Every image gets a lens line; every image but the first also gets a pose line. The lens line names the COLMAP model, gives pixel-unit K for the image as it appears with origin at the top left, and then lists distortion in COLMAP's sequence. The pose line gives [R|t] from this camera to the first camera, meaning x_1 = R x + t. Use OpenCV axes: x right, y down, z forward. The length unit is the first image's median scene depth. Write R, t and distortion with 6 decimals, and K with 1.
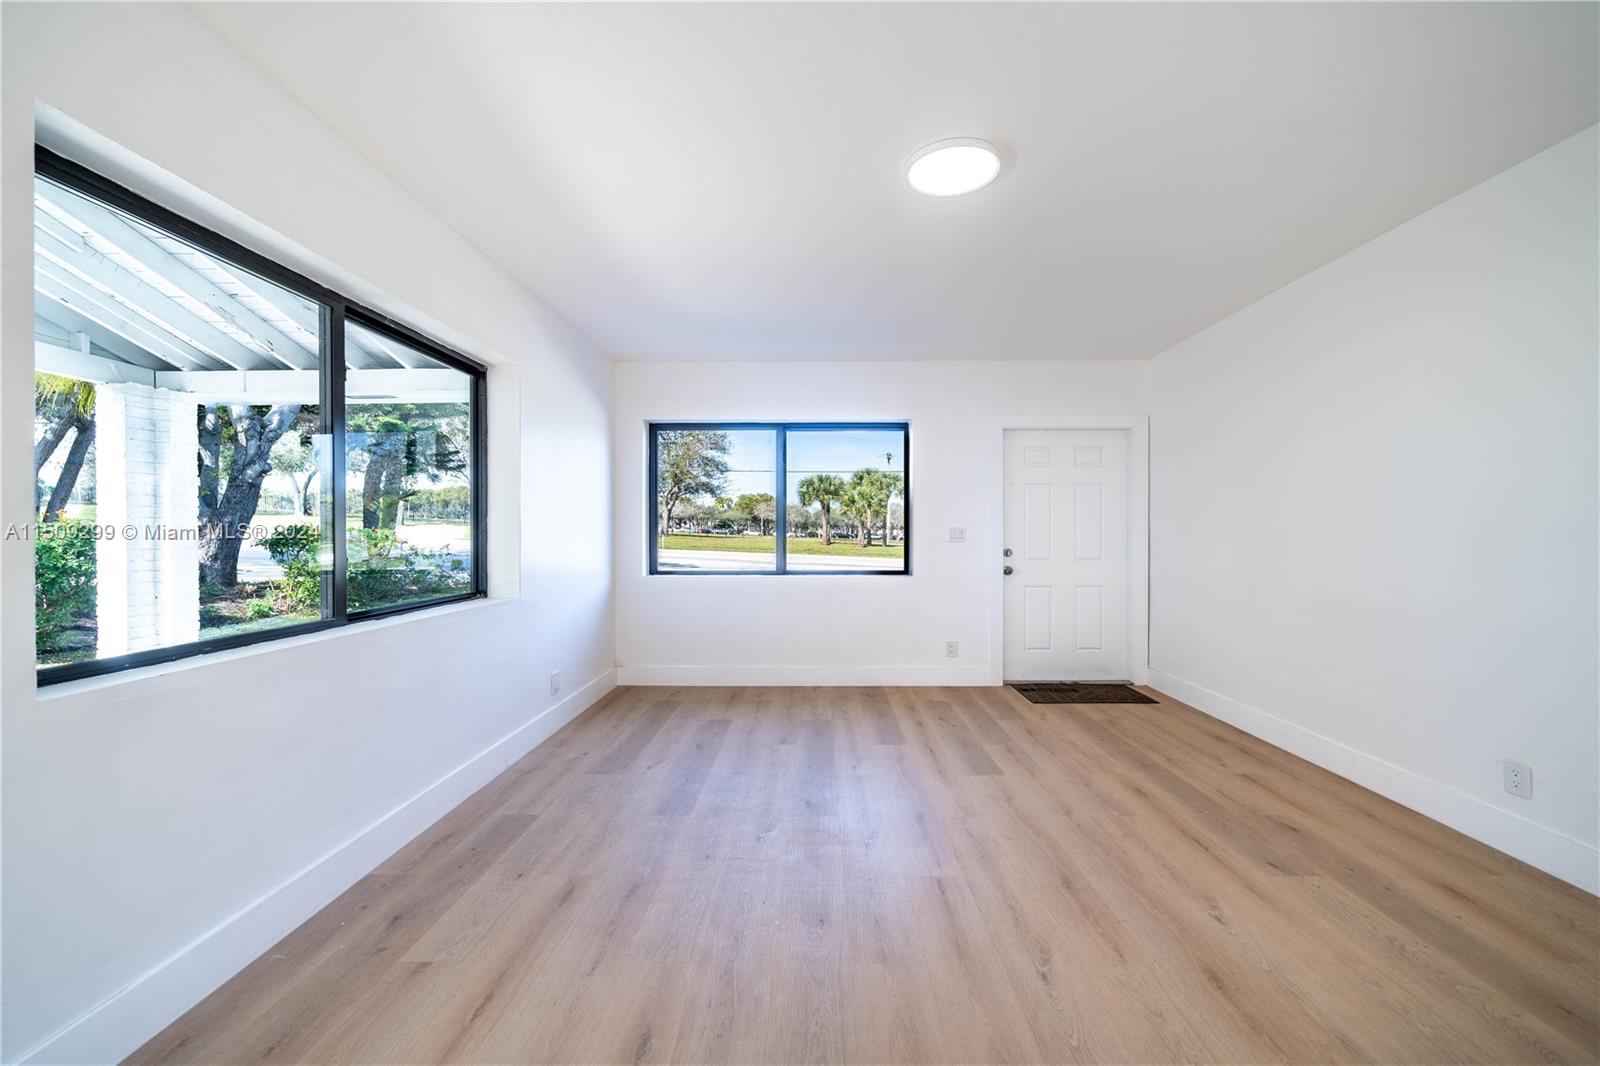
lens RADIAL K [[552.6, 0, 792.9], [0, 552.6, 541.3], [0, 0, 1]] dist [-0.007924, -0.000465]
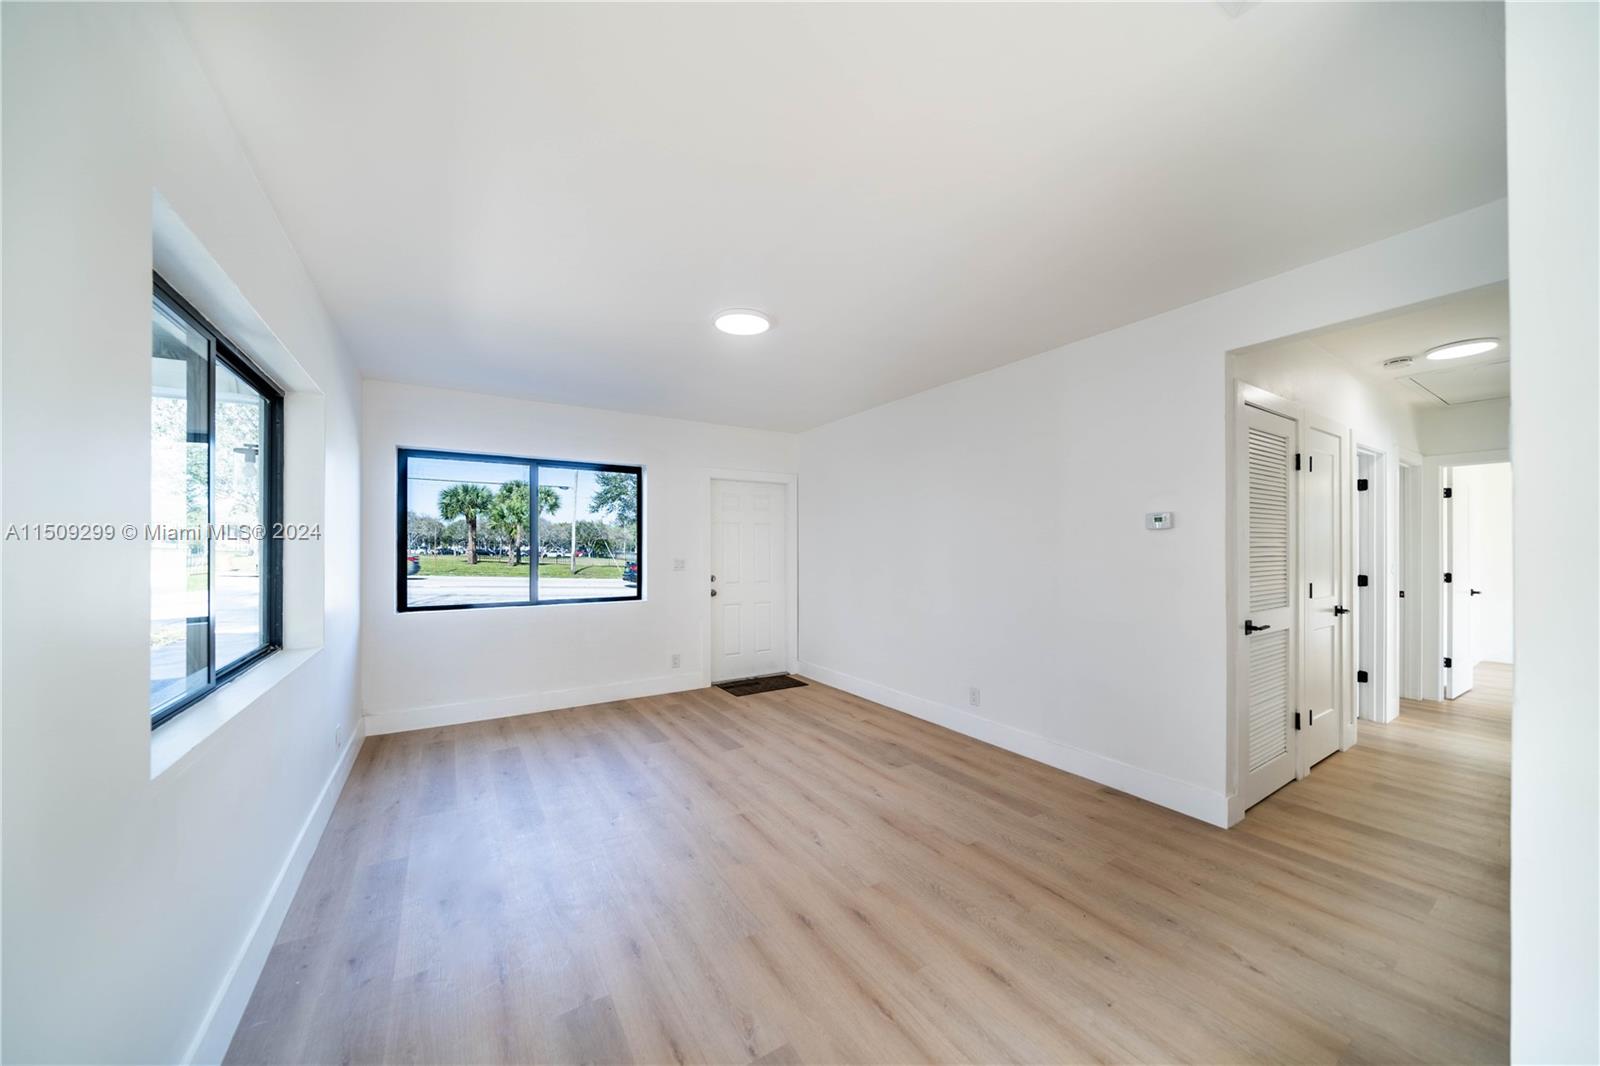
lens RADIAL K [[552.6, 0, 803.9], [0, 552.6, 546.5], [0, 0, 1]] dist [-0.007924, -0.000465]
pose [[0.790121, 0.022142, 0.612551, -0.276656], [-0.010678, 0.999693, -0.022363, -0.034203], [-0.612858, 0.011129, 0.790115, -0.139750]]
